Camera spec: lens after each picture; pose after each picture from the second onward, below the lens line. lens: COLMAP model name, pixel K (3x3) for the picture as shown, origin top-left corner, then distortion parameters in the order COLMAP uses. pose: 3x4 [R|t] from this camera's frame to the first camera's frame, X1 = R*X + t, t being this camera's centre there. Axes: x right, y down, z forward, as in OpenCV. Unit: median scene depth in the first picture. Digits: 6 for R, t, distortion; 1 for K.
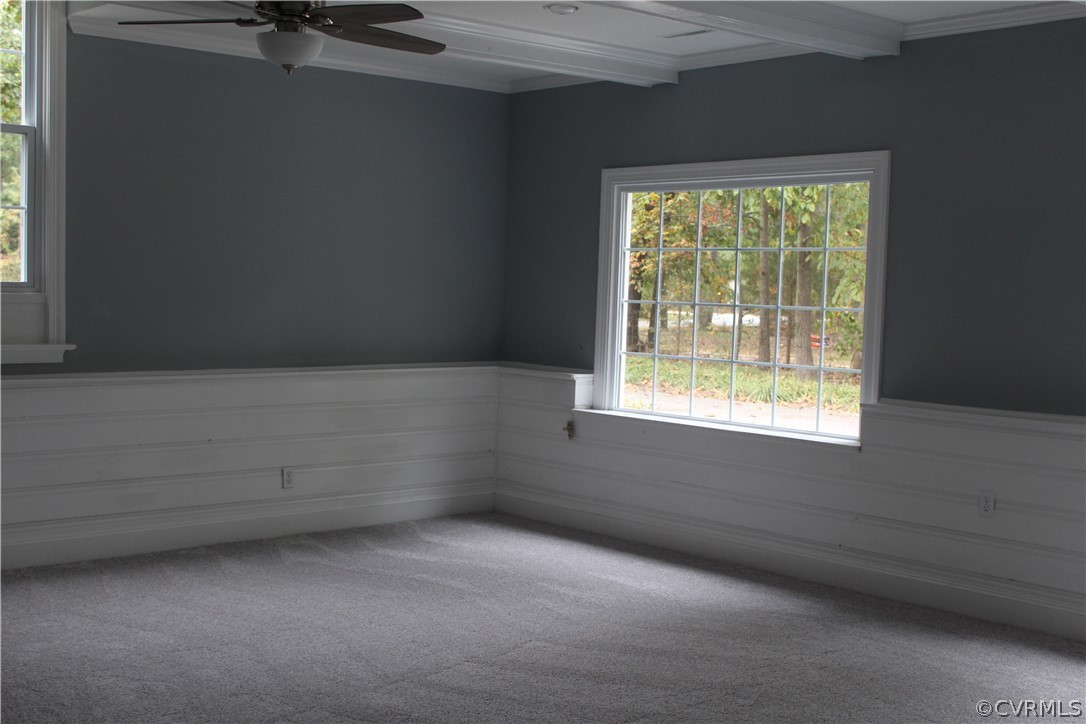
lens RADIAL K [[1326.4, 0, 544.6], [0, 1326.4, 363.0], [0, 0, 1]] dist [-0.062589, 0.000000]
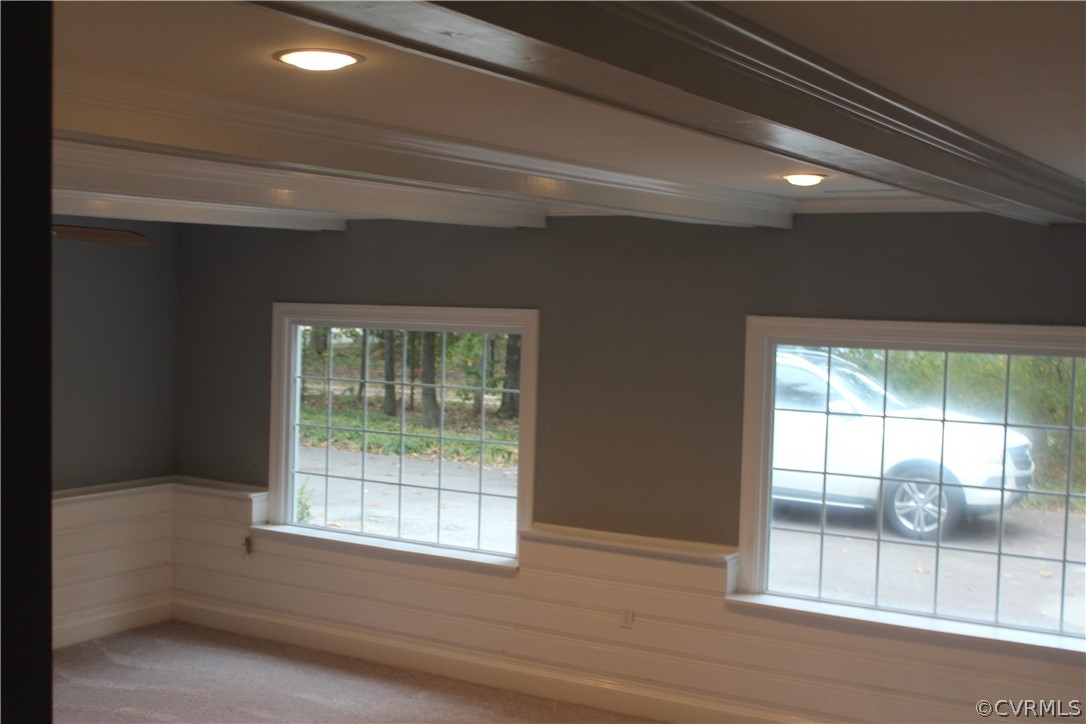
lens RADIAL K [[1326.4, 0, 541.0], [0, 1326.4, 362.0], [0, 0, 1]] dist [-0.062589, 0.000000]
pose [[0.957211, -0.018825, 0.288779, -0.059922], [0.019598, 0.999808, 0.000212, -0.093630], [-0.288728, 0.005456, 0.957396, -0.095143]]
